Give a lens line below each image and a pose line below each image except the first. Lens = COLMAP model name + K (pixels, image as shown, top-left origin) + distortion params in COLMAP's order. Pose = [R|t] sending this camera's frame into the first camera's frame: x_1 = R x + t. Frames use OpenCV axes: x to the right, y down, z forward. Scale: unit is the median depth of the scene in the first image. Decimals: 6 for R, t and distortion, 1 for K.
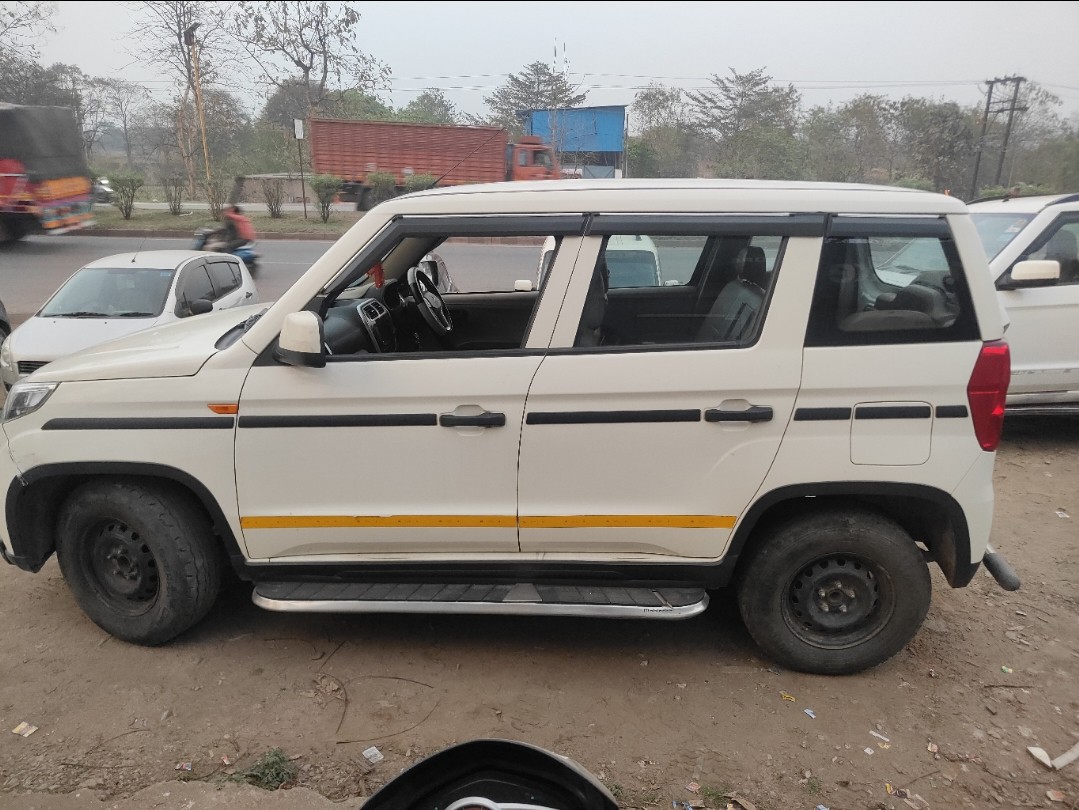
lens RADIAL K [[737.2, 0, 539.5], [0, 737.2, 405.0], [0, 0, 1]] dist [0.002836, 0.002806]
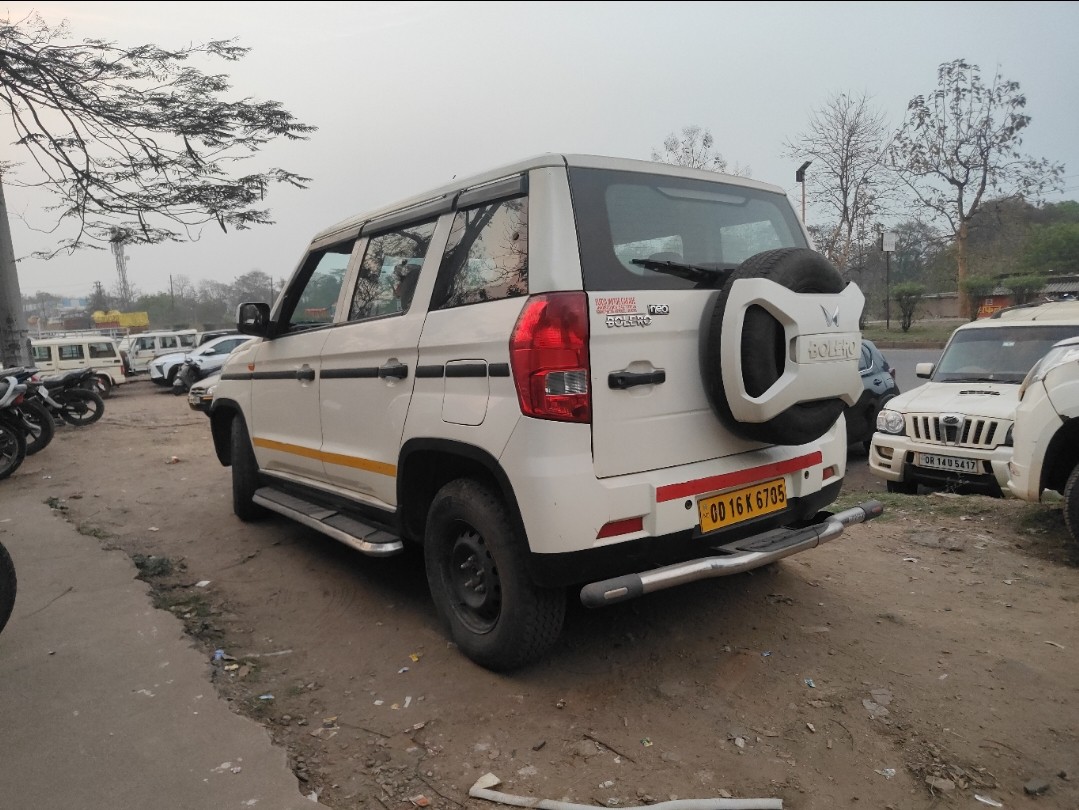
lens RADIAL K [[737.2, 0, 539.5], [0, 737.2, 405.0], [0, 0, 1]] dist [0.002836, 0.002806]
pose [[0.660197, 0.050111, -0.749419, 1.241013], [-0.173682, 0.980914, -0.087415, 0.119981], [0.730736, 0.187872, 0.656300, 0.410971]]
